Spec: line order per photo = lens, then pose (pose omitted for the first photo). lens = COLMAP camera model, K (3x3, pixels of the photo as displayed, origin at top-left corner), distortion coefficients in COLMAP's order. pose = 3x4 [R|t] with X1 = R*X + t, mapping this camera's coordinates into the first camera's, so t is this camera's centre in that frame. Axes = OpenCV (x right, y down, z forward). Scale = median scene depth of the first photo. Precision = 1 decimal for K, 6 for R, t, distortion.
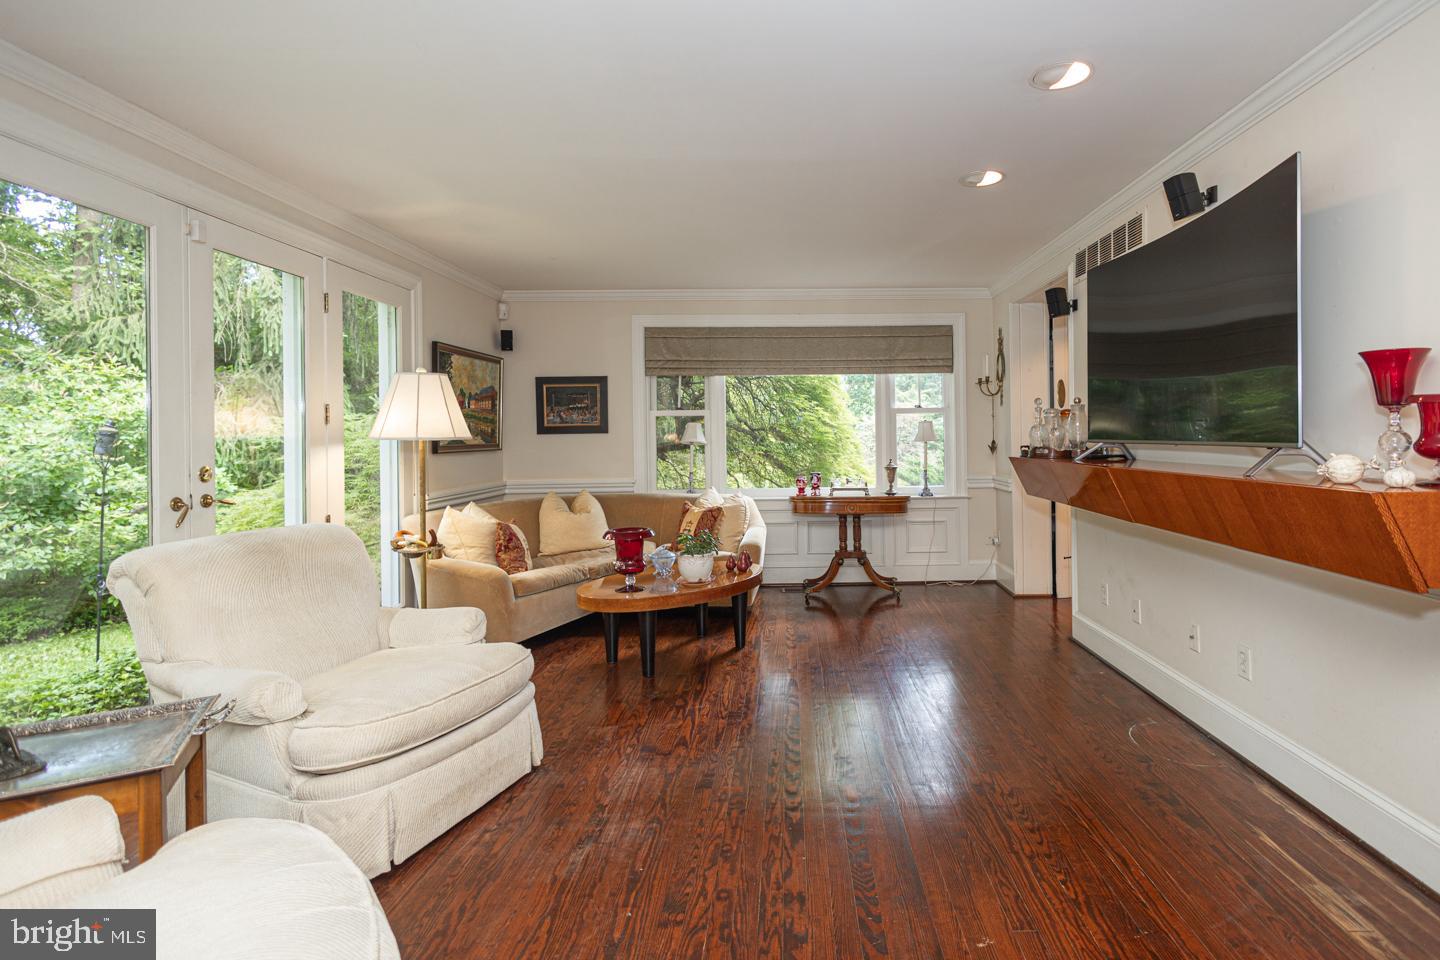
lens RADIAL K [[700.4, 0, 793.1], [0, 700.4, 435.5], [0, 0, 1]] dist [0.005688, -0.001846]
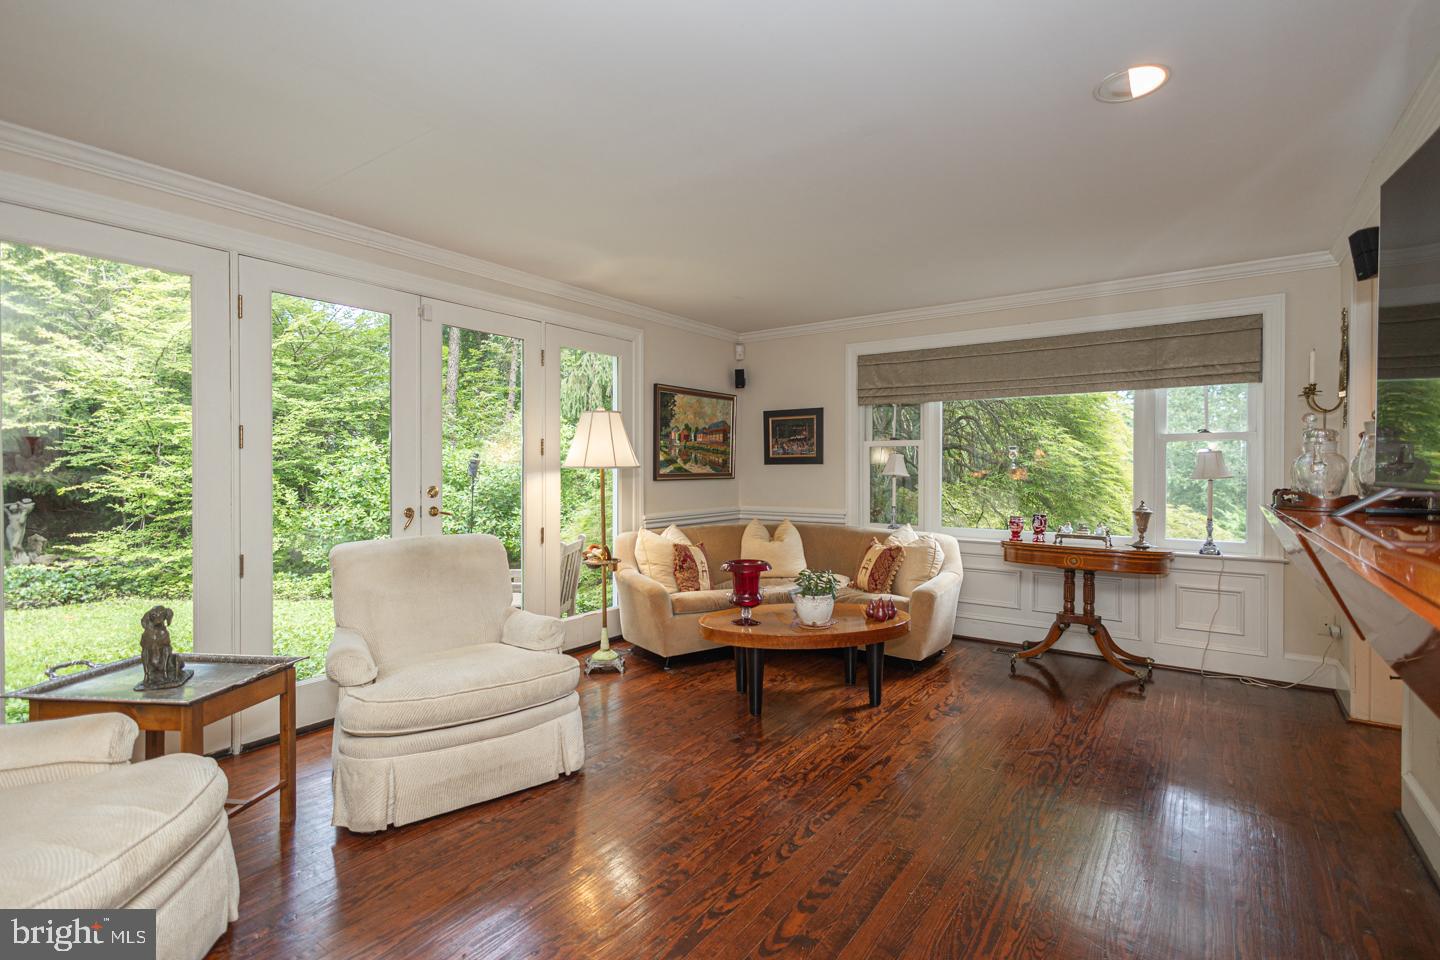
lens RADIAL K [[661.5, 0, 724.9], [0, 661.5, 476.9], [0, 0, 1]] dist [0.001254, 0.001294]
pose [[0.808797, 0.019368, -0.587768, 0.195553], [-0.010195, 0.999769, 0.018915, -0.001849], [0.587999, -0.009306, 0.808808, 0.157774]]
